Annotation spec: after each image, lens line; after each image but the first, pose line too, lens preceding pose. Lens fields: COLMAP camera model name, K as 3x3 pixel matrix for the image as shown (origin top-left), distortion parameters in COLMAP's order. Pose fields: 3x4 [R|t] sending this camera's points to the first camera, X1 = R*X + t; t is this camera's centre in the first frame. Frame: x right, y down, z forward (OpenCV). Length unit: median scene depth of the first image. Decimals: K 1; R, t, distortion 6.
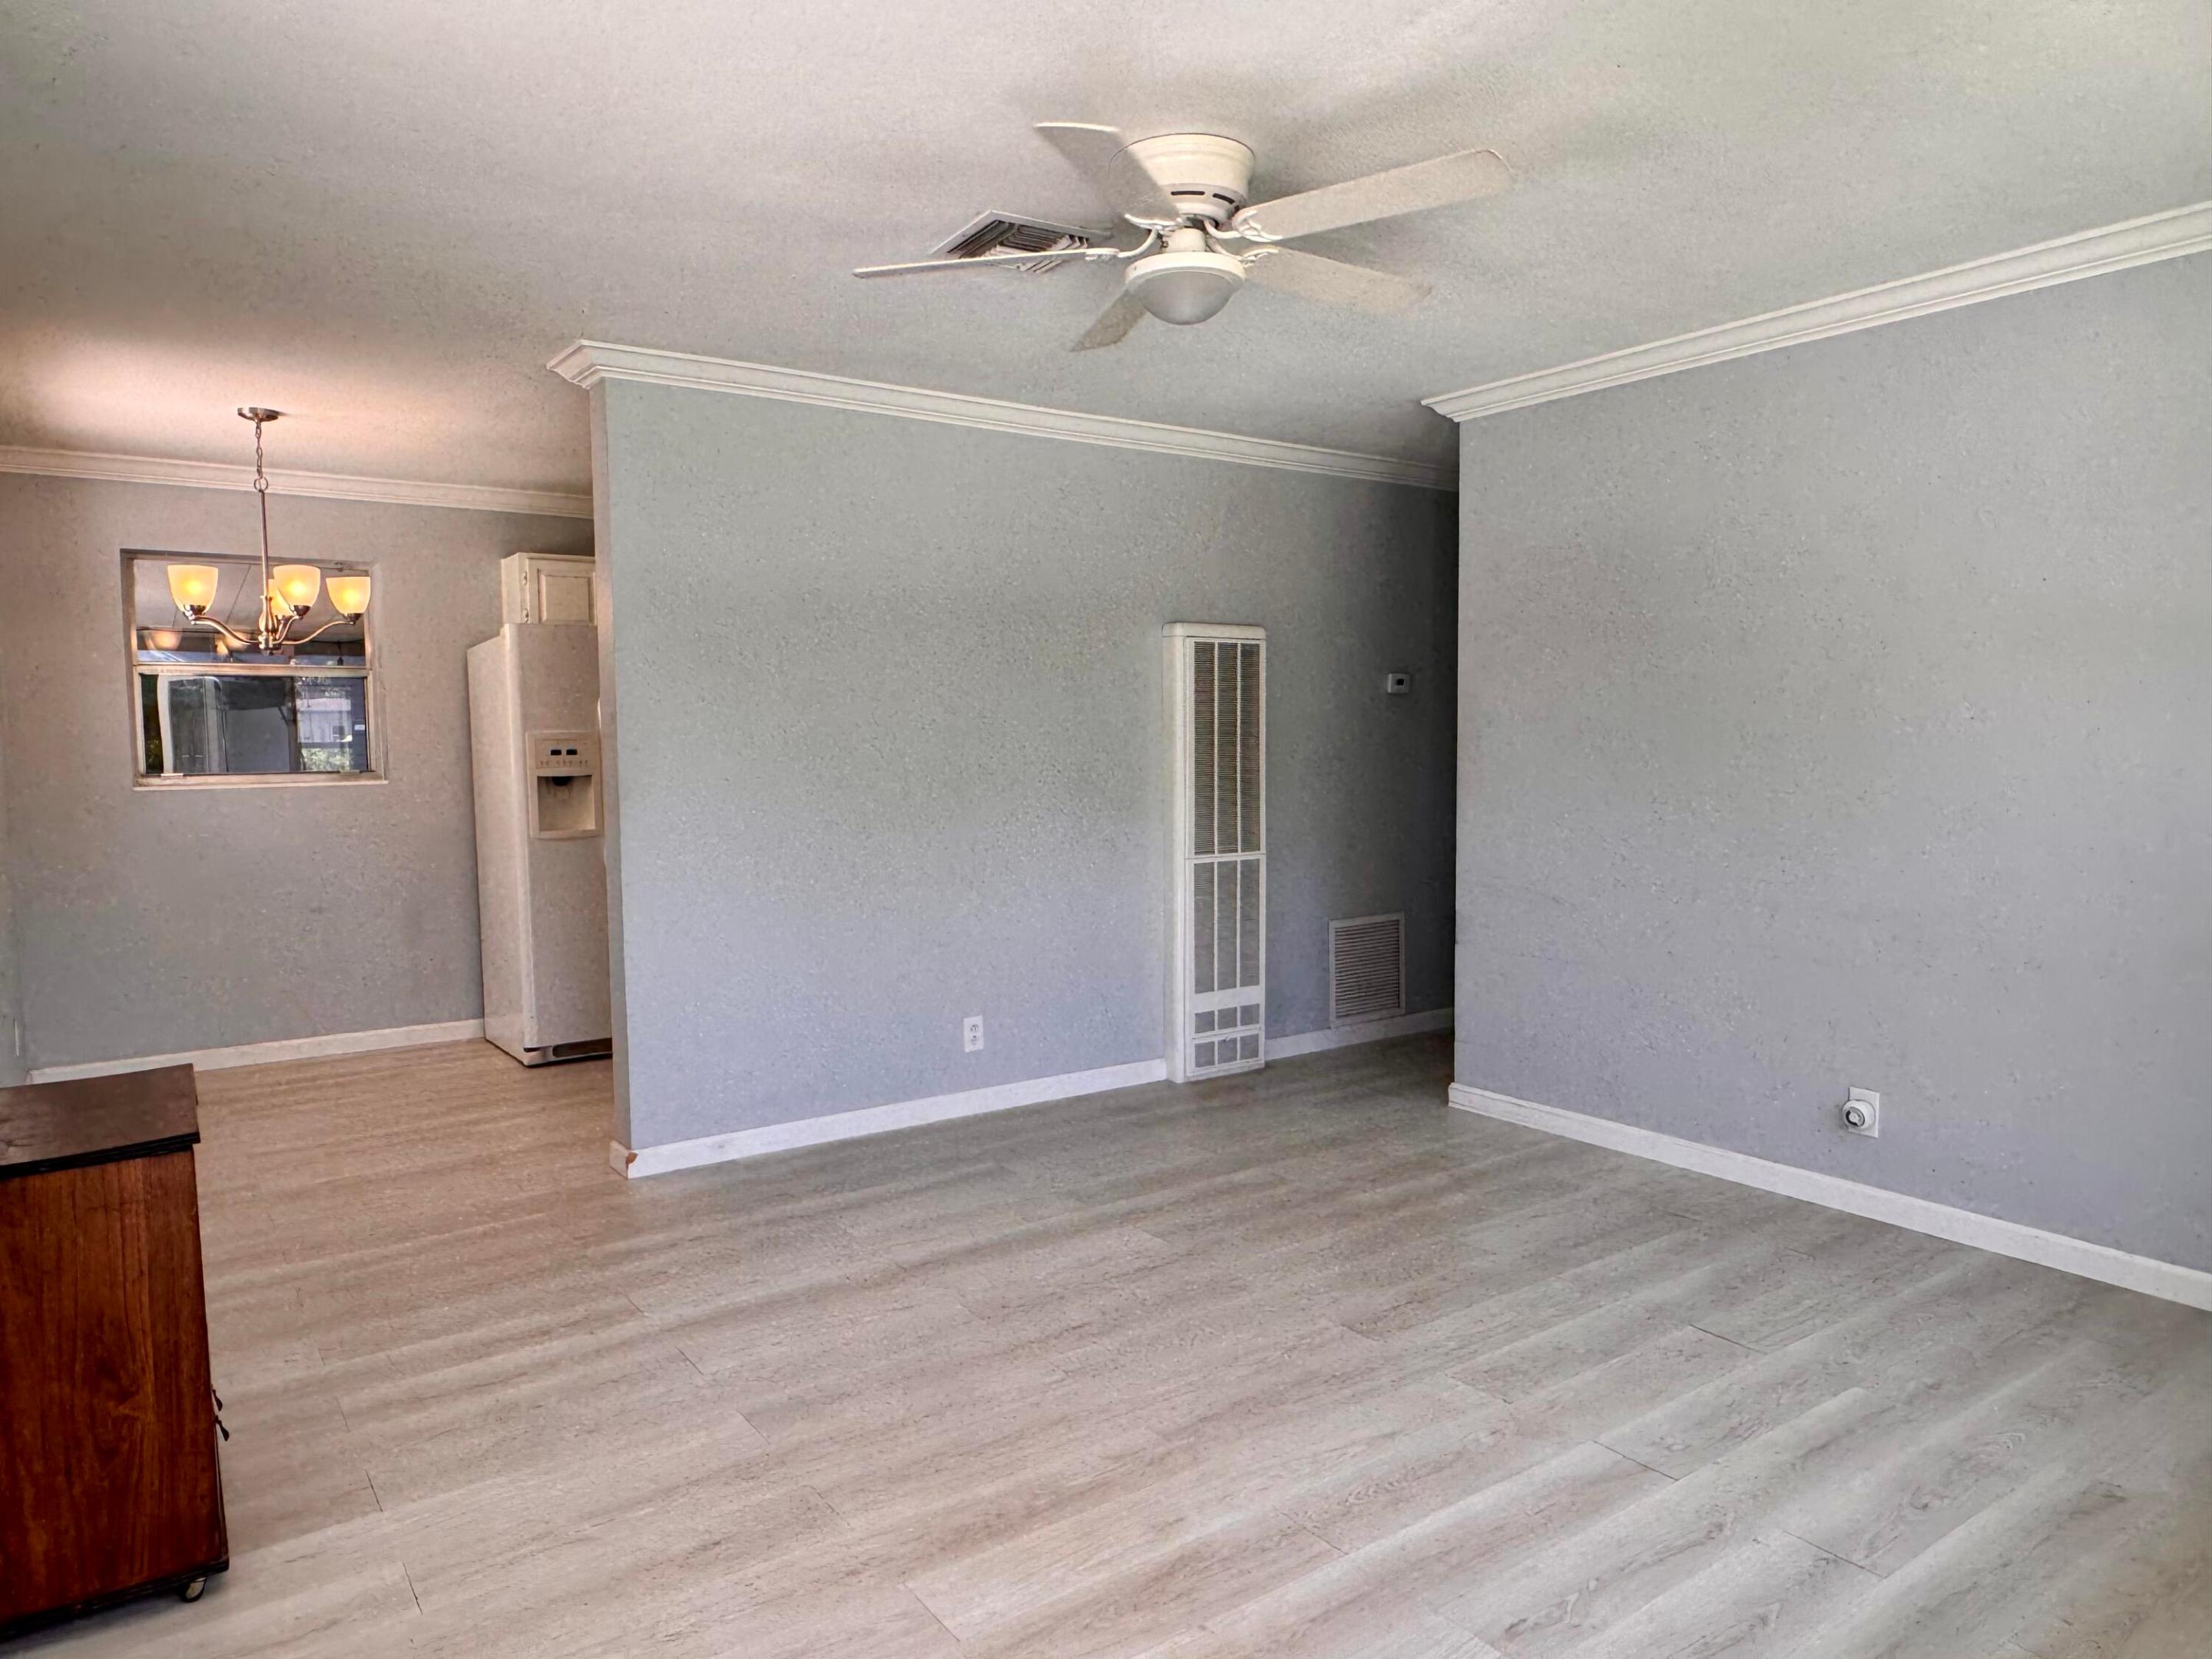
lens RADIAL K [[1388.1, 0, 1108.7], [0, 1388.1, 855.8], [0, 0, 1]] dist [-0.024487, 0.000522]
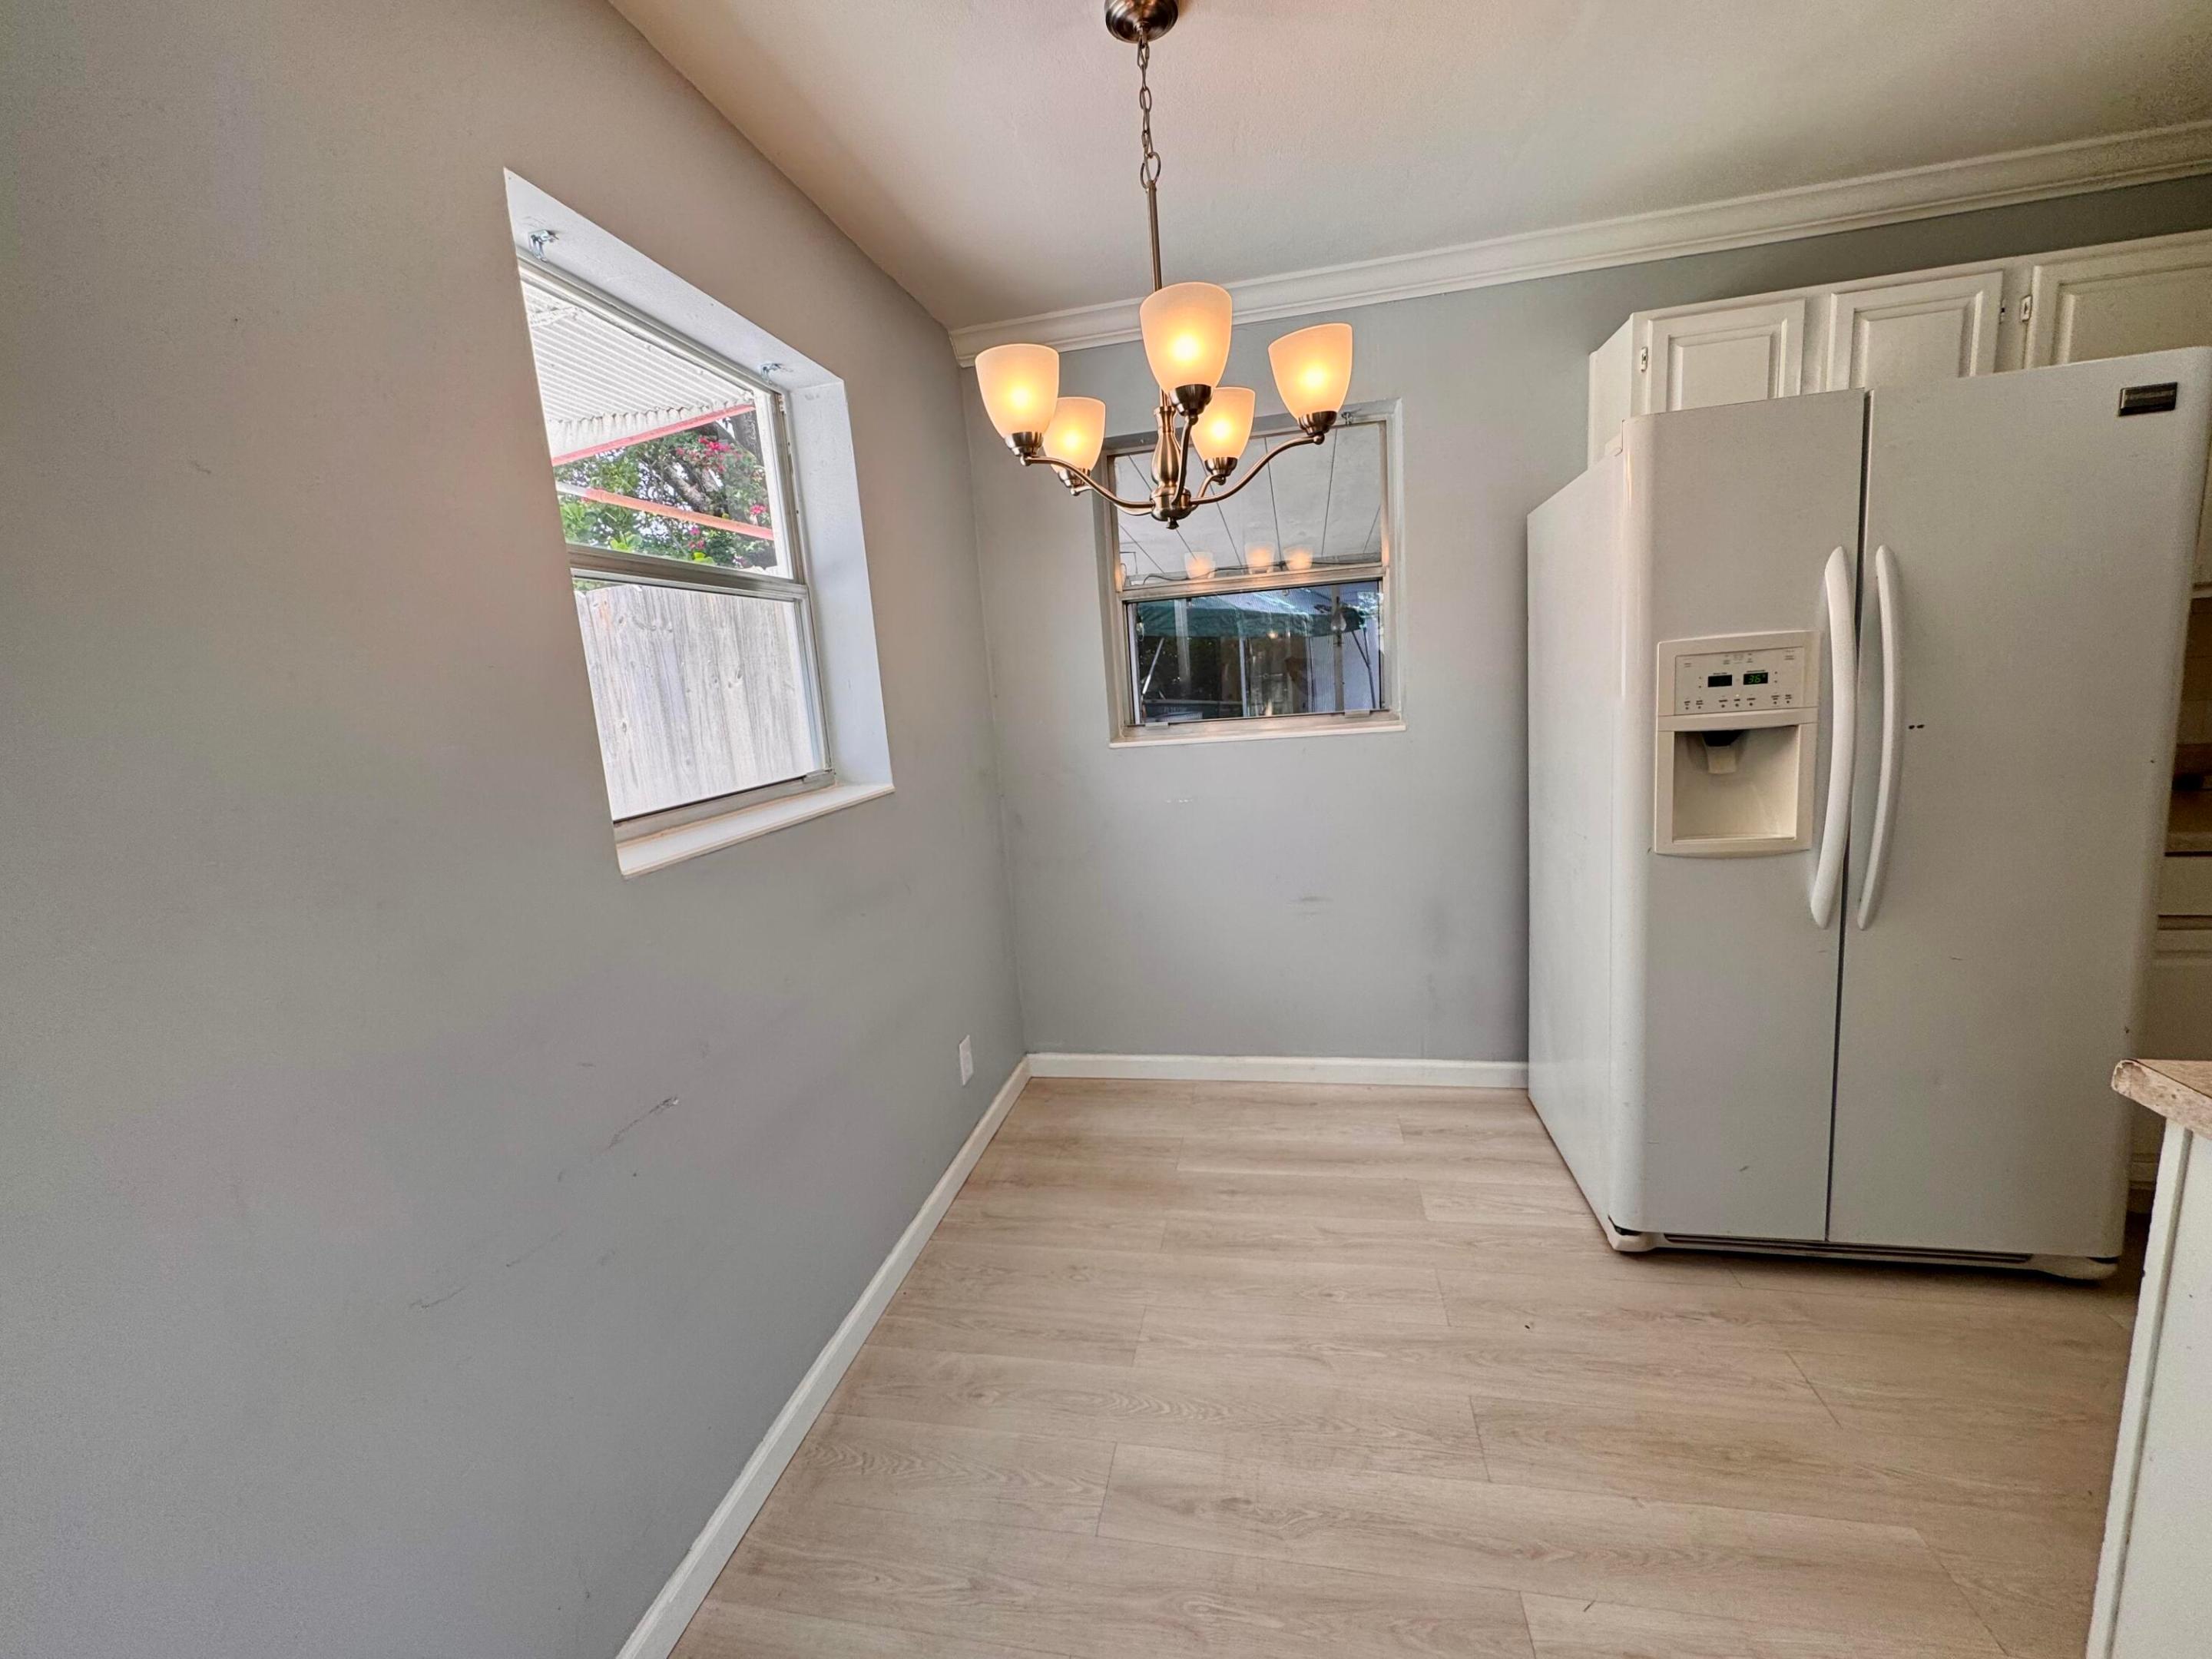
lens RADIAL K [[885.2, 0, 1112.2], [0, 885.2, 818.3], [0, 0, 1]] dist [0.000763, 0.000053]
pose [[0.677066, 0.071683, -0.732422, -0.308167], [0.003889, 0.994882, 0.100965, -0.058073], [0.735912, -0.071208, 0.673323, 0.620736]]
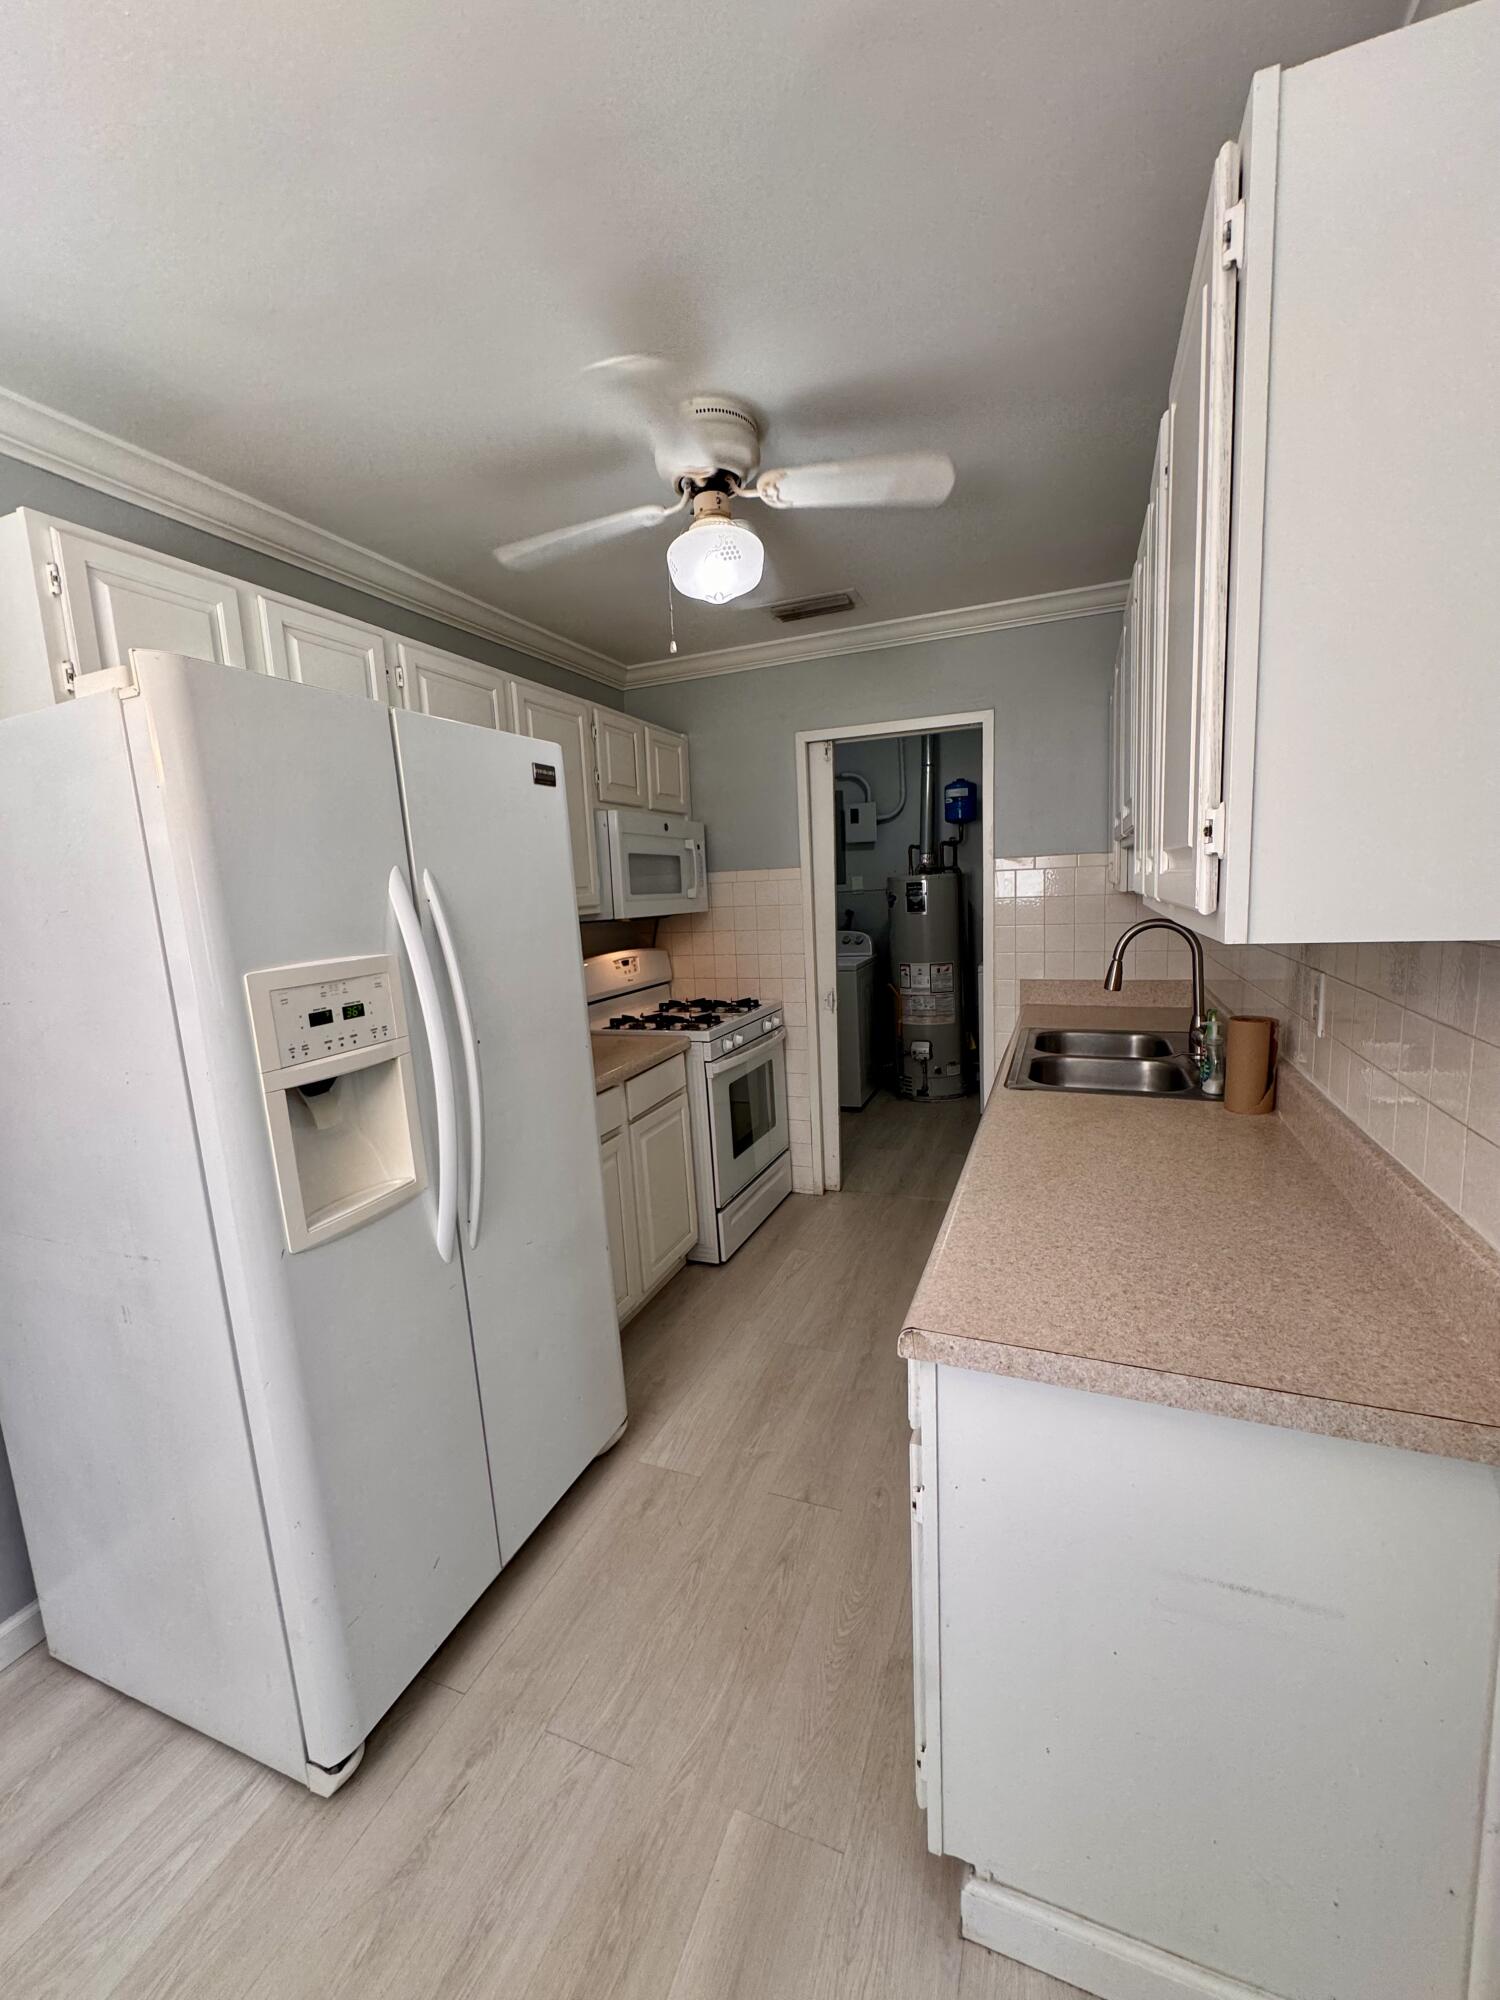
lens RADIAL K [[792.9, 0, 741.8], [0, 792.9, 1002.8], [0, 0, 1]] dist [0.000760, 0.000345]
pose [[0.845368, -0.117140, 0.521183, -0.408645], [0.094023, 0.993057, 0.070690, -0.082294], [-0.525845, -0.010755, 0.850512, 0.737131]]
